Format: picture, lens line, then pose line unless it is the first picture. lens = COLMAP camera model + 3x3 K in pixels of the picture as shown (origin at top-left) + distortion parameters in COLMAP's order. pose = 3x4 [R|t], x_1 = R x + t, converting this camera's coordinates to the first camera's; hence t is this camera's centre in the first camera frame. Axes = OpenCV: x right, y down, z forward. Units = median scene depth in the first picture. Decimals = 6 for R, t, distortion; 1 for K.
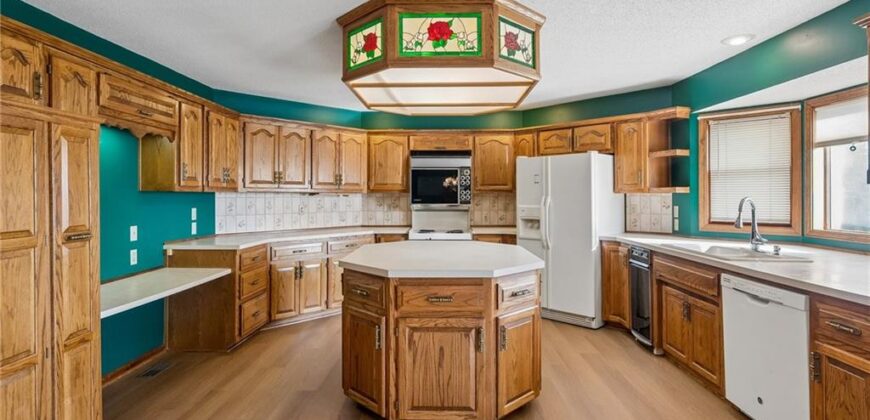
lens RADIAL K [[423.8, 0, 421.1], [0, 423.8, 195.6], [0, 0, 1]] dist [-0.001671, 0.000971]
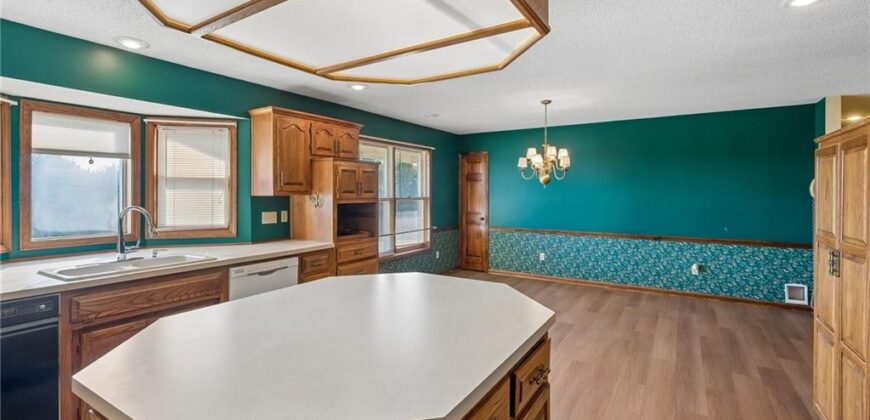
lens RADIAL K [[383.3, 0, 444.3], [0, 383.3, 193.5], [0, 0, 1]] dist [-0.000179, 0.000364]
pose [[-0.878865, 0.001087, 0.477070, -0.289621], [0.003693, 0.999983, 0.004526, -0.026719], [-0.477057, 0.005739, -0.878854, 1.430920]]
